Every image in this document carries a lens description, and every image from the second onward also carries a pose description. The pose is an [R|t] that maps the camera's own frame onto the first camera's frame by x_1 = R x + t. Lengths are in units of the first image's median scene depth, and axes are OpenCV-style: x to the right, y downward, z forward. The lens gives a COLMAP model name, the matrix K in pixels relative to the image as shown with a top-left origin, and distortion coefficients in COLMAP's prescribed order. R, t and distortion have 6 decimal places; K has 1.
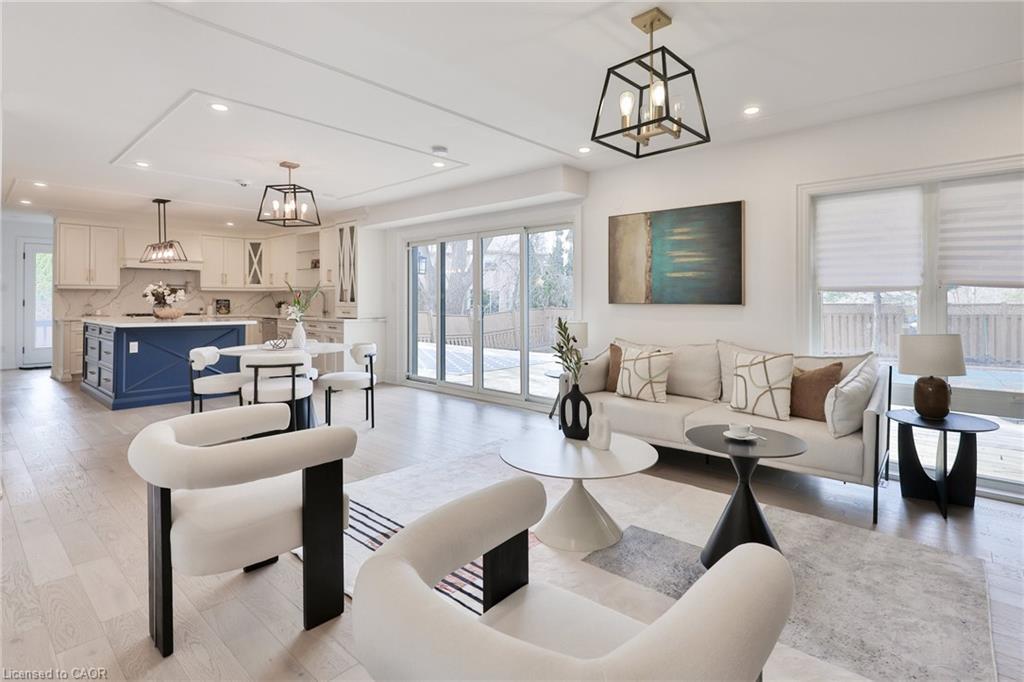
lens RADIAL K [[498.4, 0, 530.0], [0, 498.4, 305.5], [0, 0, 1]] dist [0.002368, 0.000005]
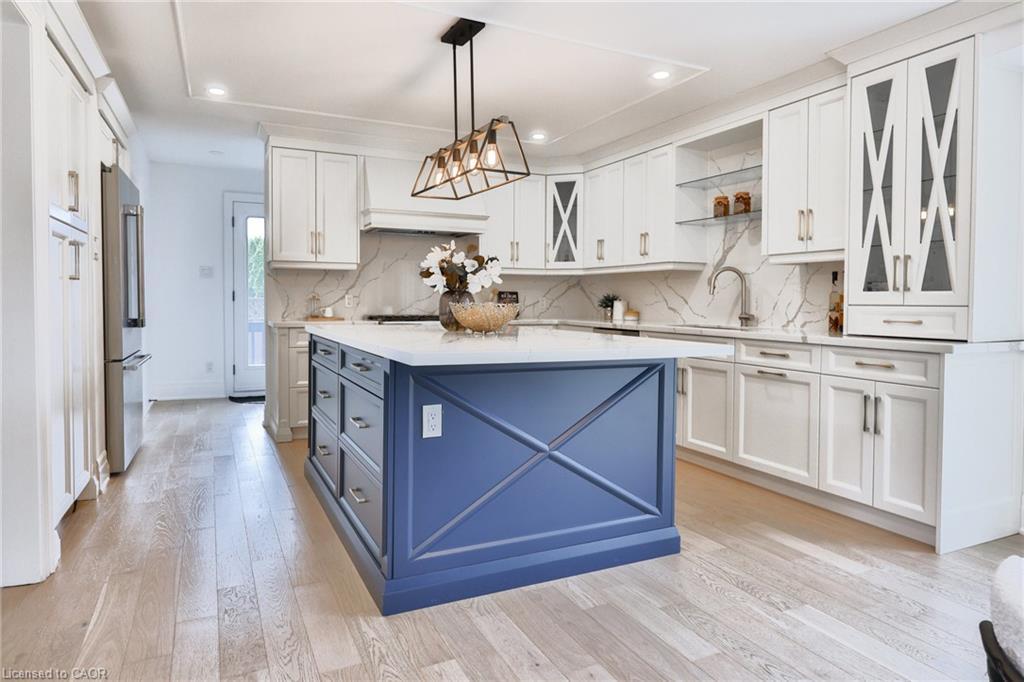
lens RADIAL K [[627.1, 0, 512.6], [0, 627.1, 338.6], [0, 0, 1]] dist [0.009104, 0.000929]
pose [[0.916981, 0.028978, -0.397878, -0.433898], [-0.009520, 0.998664, 0.050795, 0.005990], [0.398818, -0.042790, 0.916031, 0.480317]]
